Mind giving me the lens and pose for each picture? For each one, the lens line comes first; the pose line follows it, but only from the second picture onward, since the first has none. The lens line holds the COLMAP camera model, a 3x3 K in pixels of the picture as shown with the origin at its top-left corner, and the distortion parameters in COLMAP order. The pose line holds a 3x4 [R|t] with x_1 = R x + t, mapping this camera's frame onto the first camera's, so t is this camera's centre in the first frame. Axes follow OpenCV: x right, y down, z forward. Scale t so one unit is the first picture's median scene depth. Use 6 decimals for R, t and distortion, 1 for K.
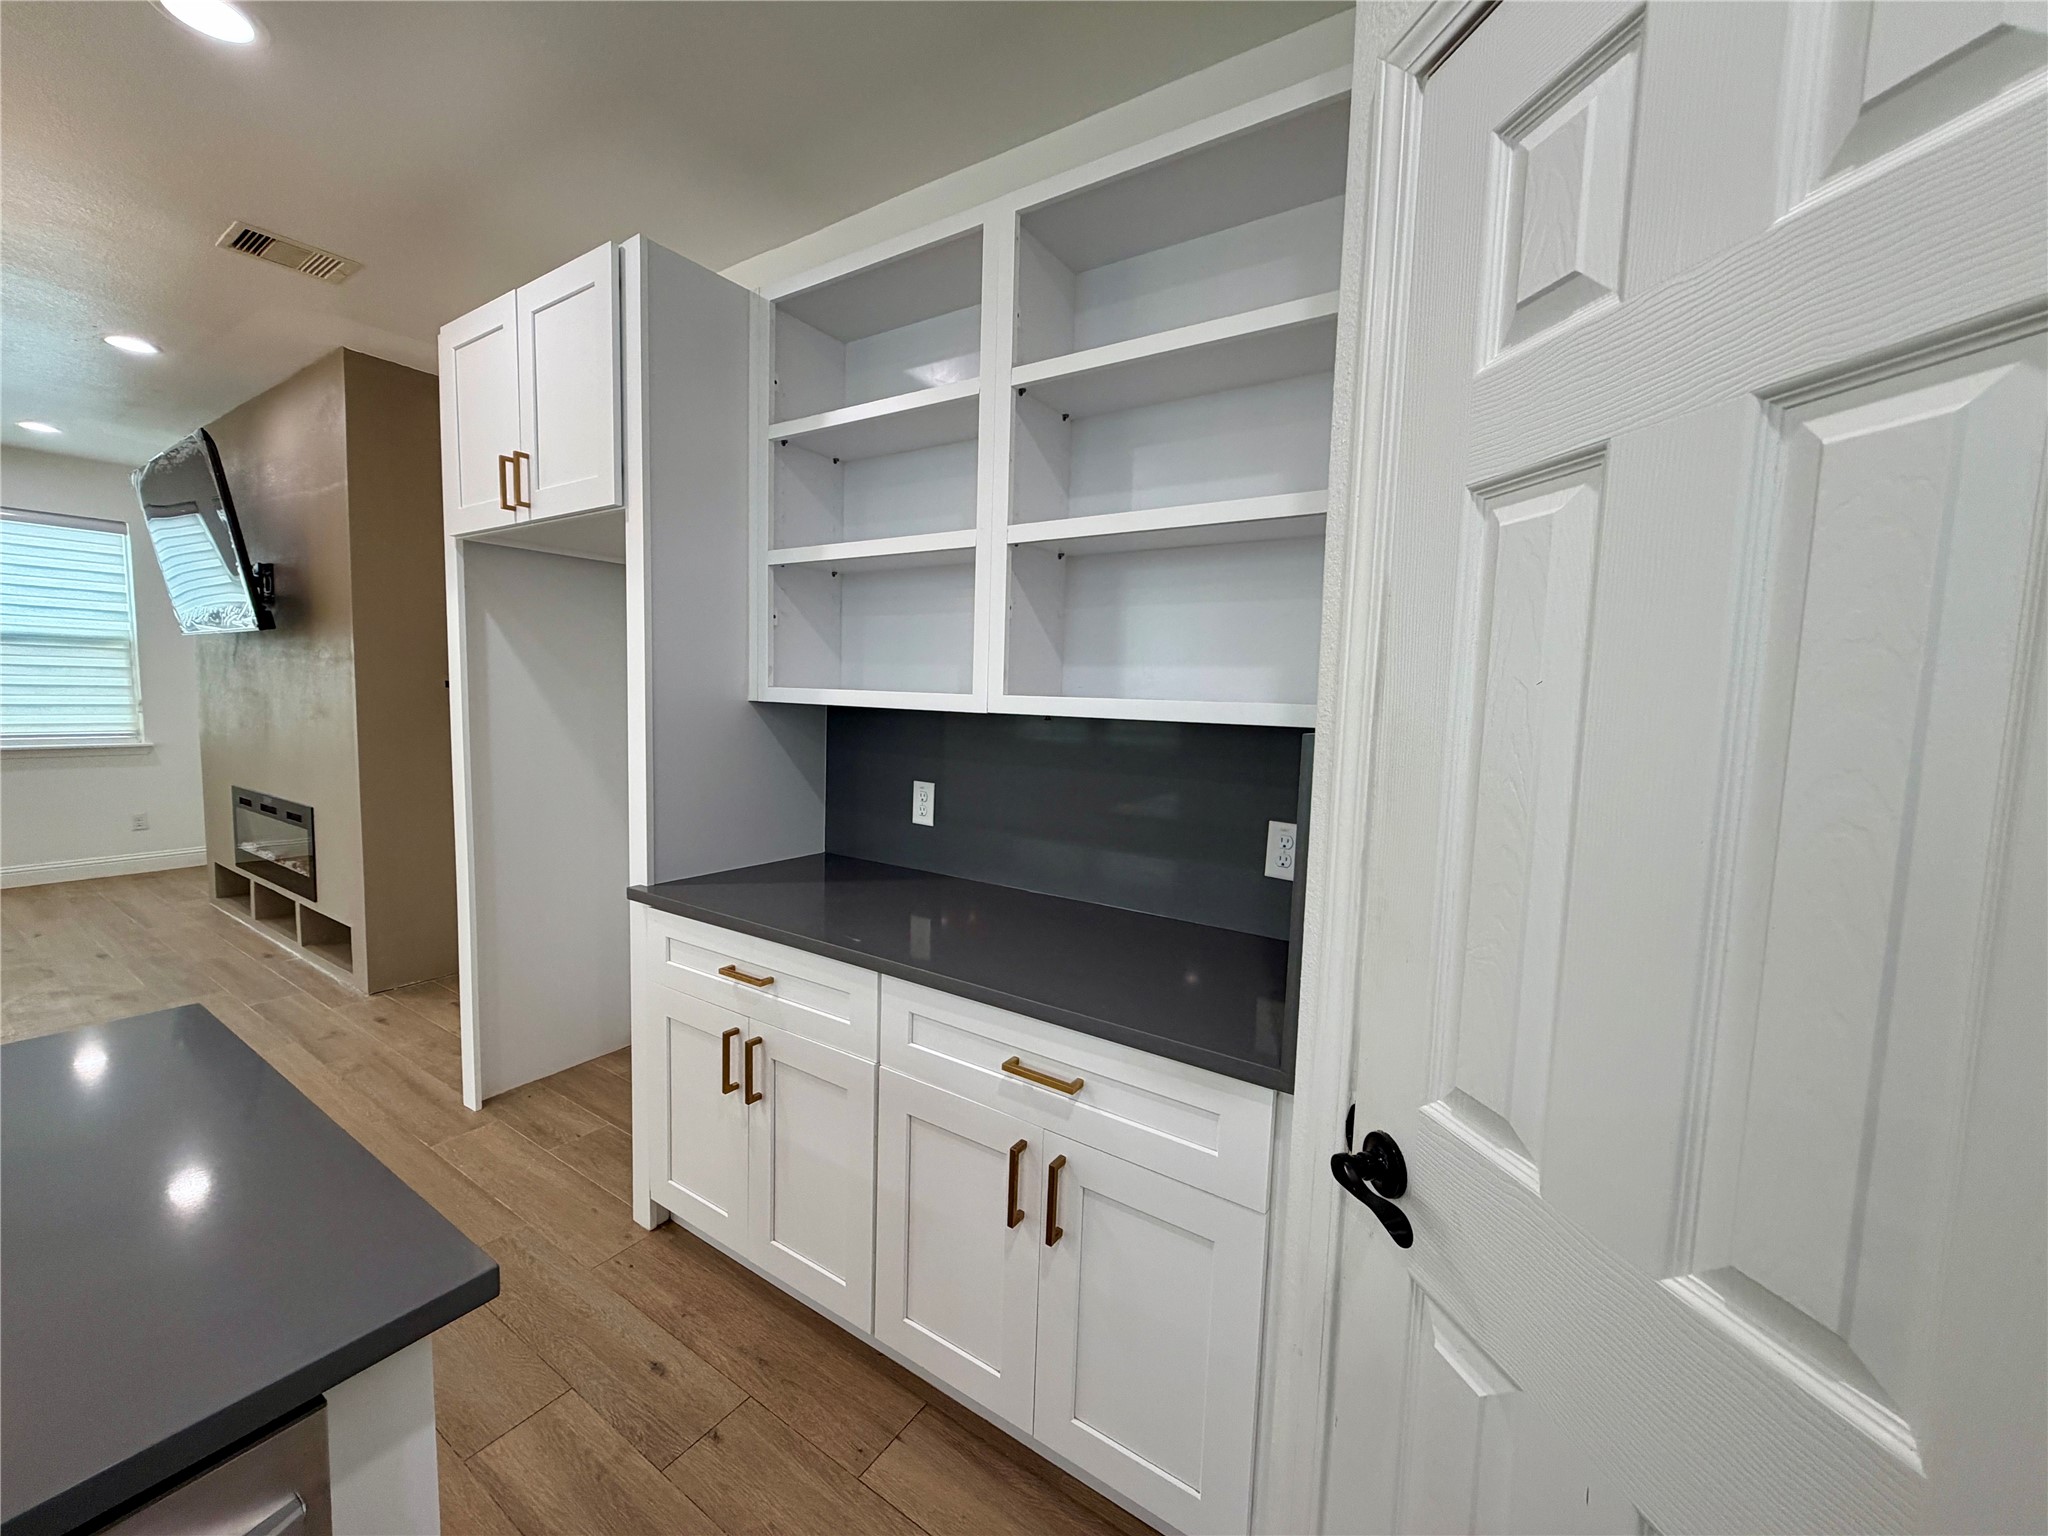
lens RADIAL K [[811.7, 0, 1019.2], [0, 811.7, 771.4], [0, 0, 1]] dist [-0.001020, -0.000296]
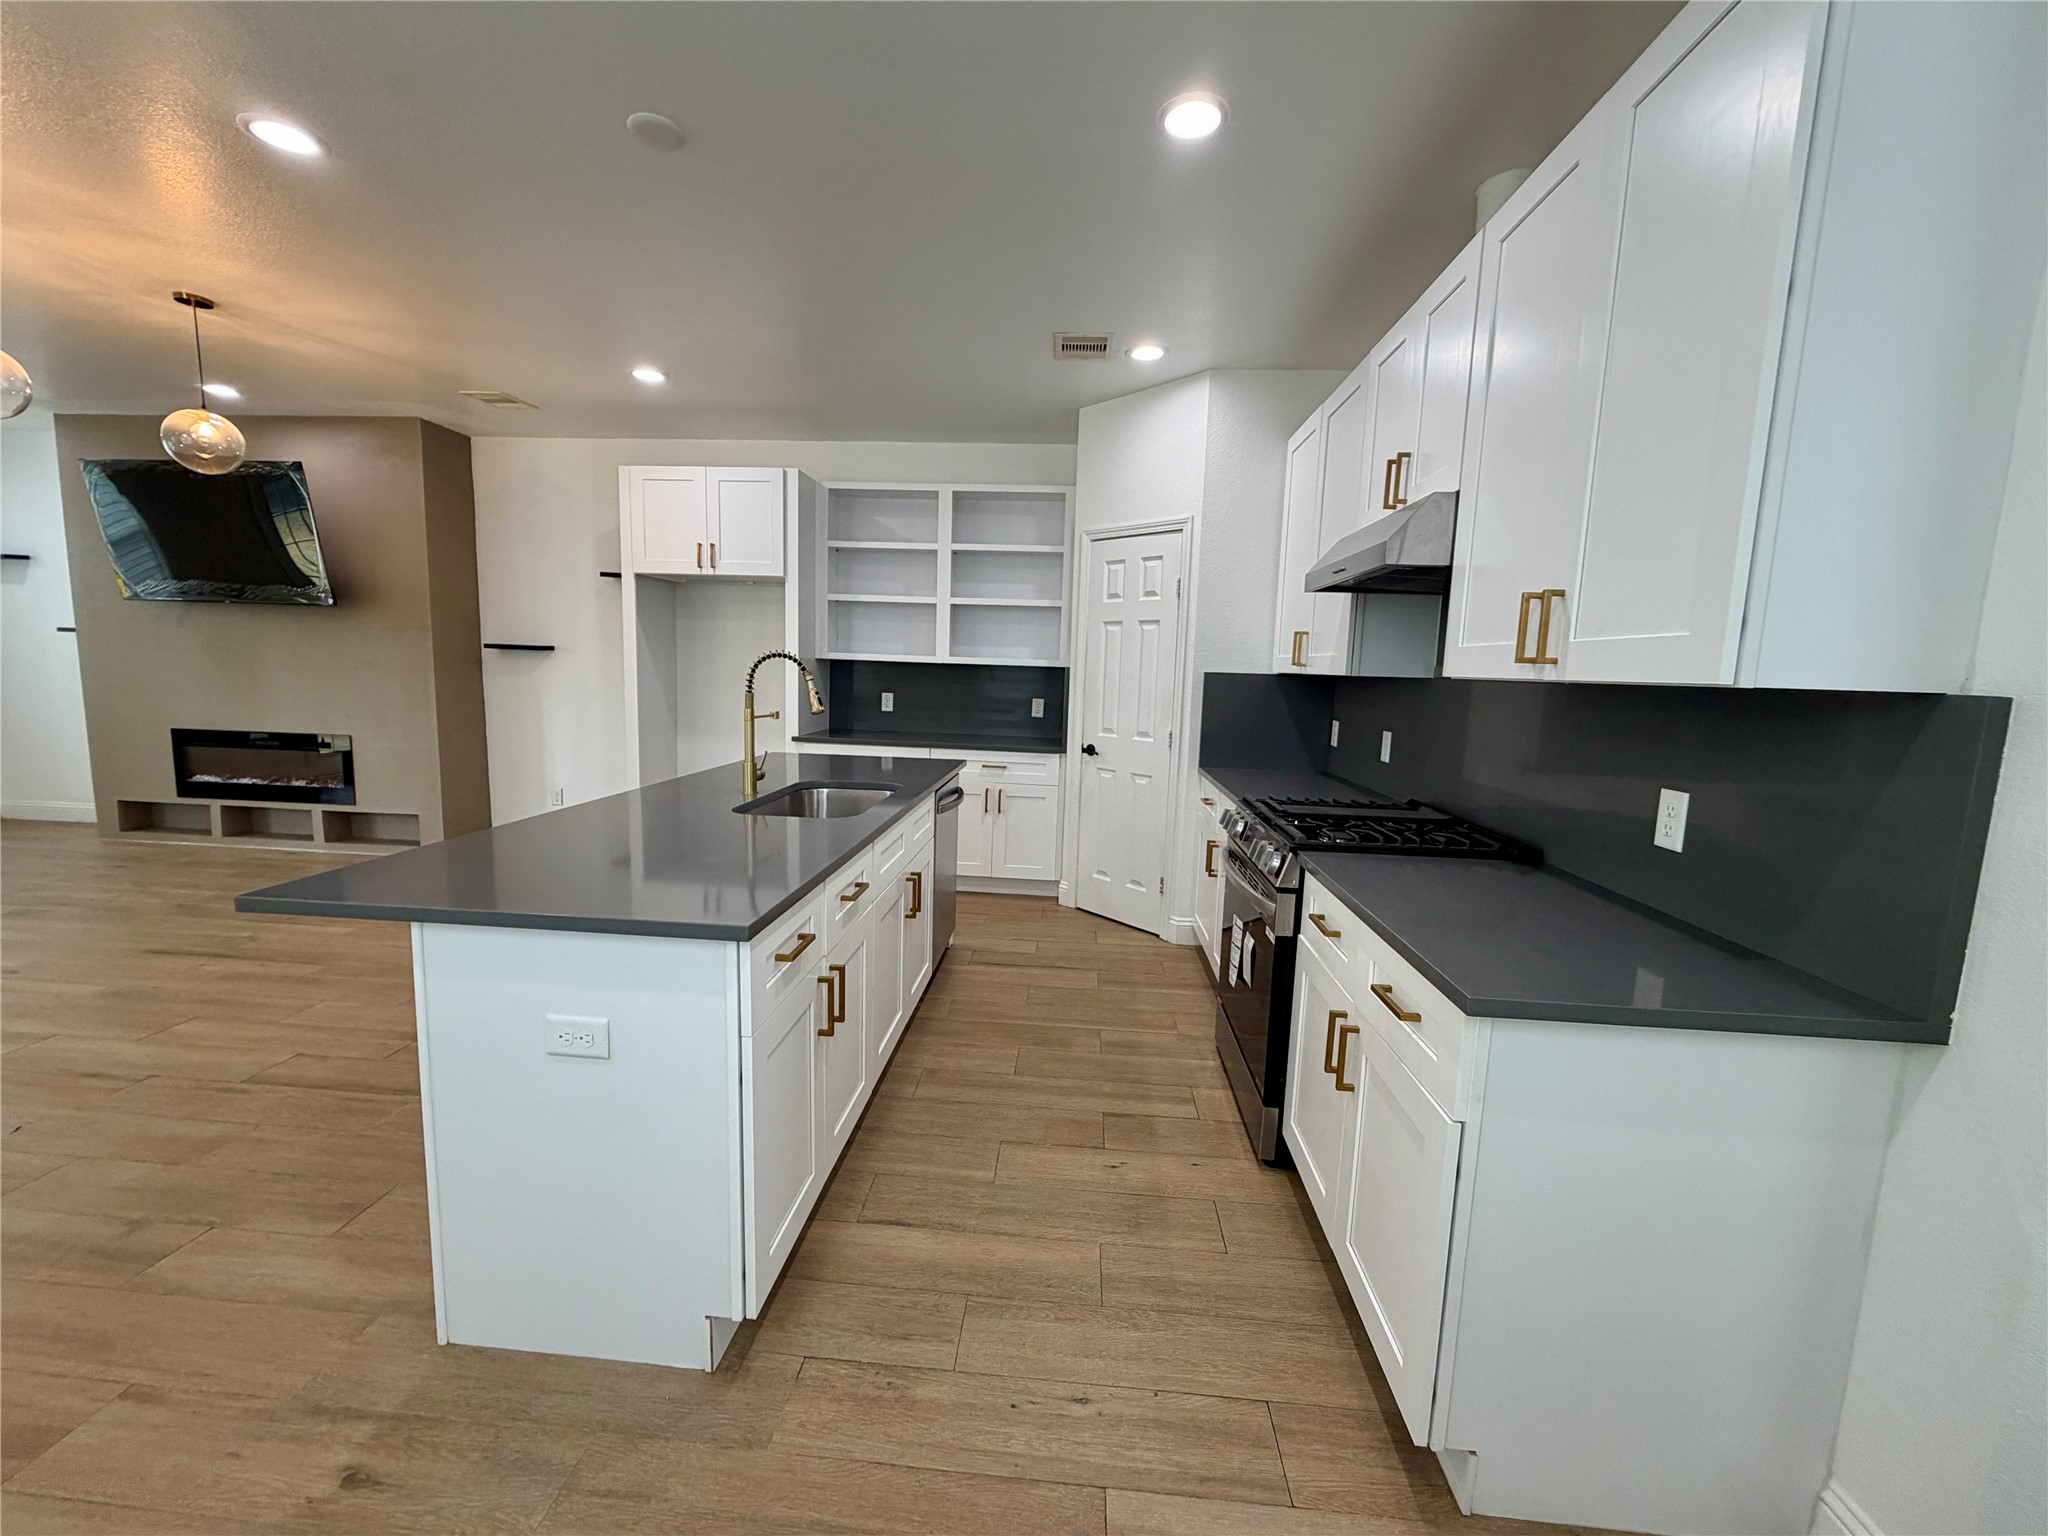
lens RADIAL K [[811.7, 0, 1018.4], [0, 811.7, 769.2], [0, 0, 1]] dist [-0.001020, -0.000296]
pose [[0.875407, -0.063886, 0.479146, -1.189351], [0.038910, 0.997324, 0.061887, 0.131981], [-0.481818, -0.035533, 0.875551, -1.614156]]
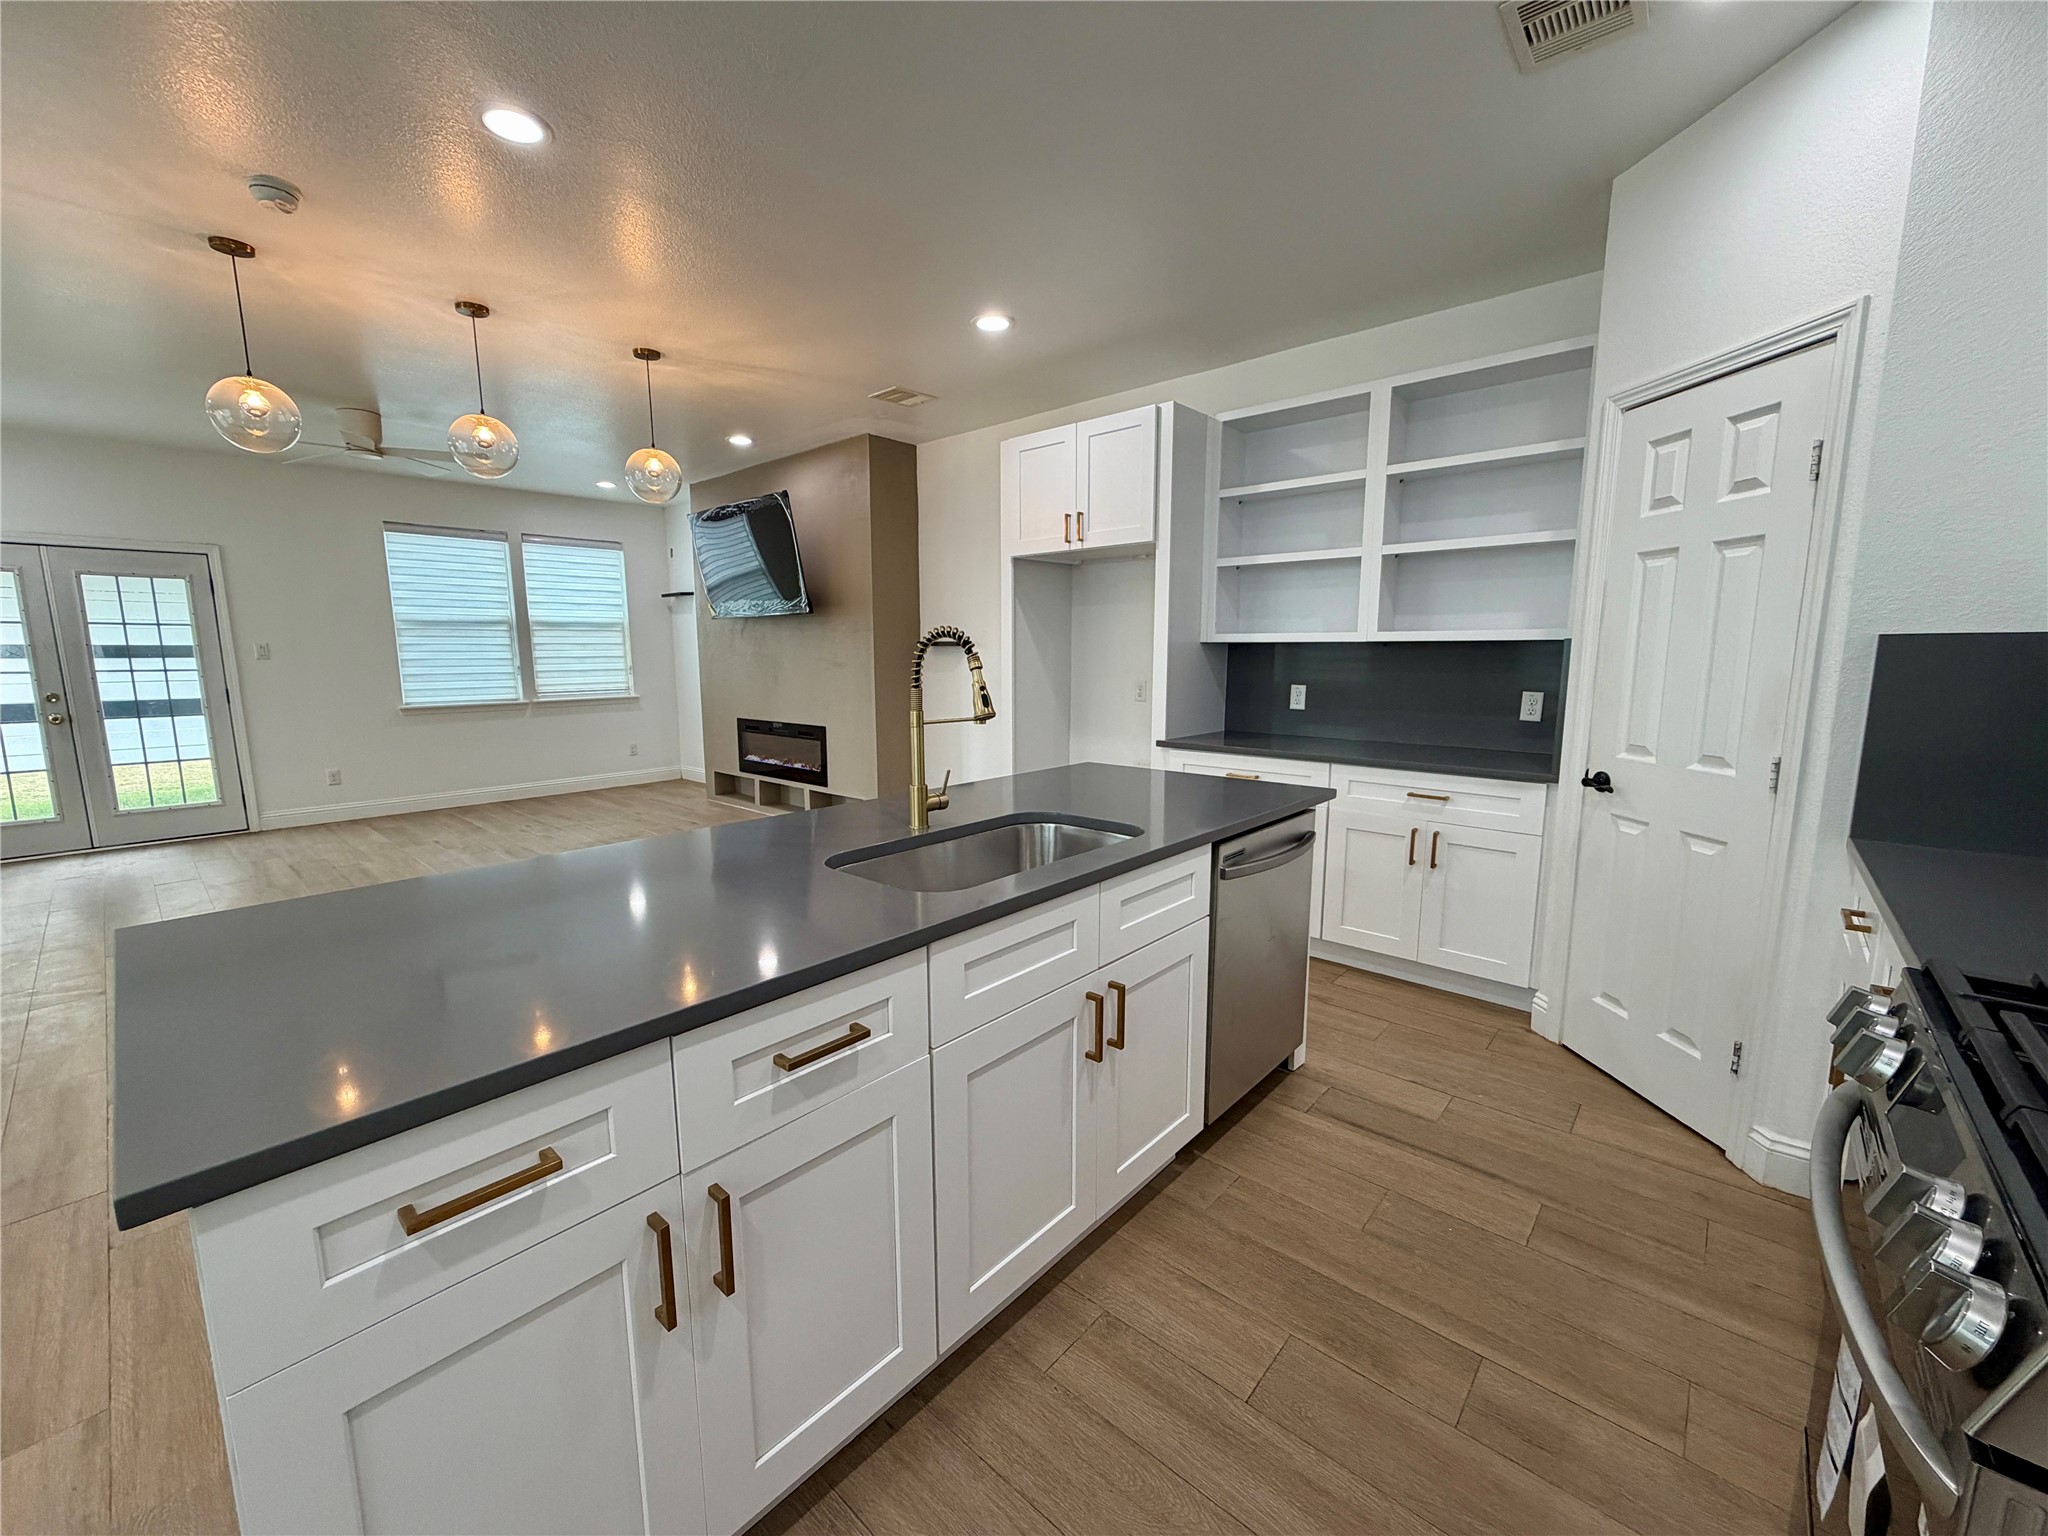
lens RADIAL K [[811.7, 0, 1015.7], [0, 811.7, 771.1], [0, 0, 1]] dist [-0.001020, -0.000296]
pose [[0.988513, -0.012869, -0.150586, -0.592389], [0.021161, 0.998338, 0.053596, 0.118938], [0.149646, -0.056167, 0.987143, -1.090966]]
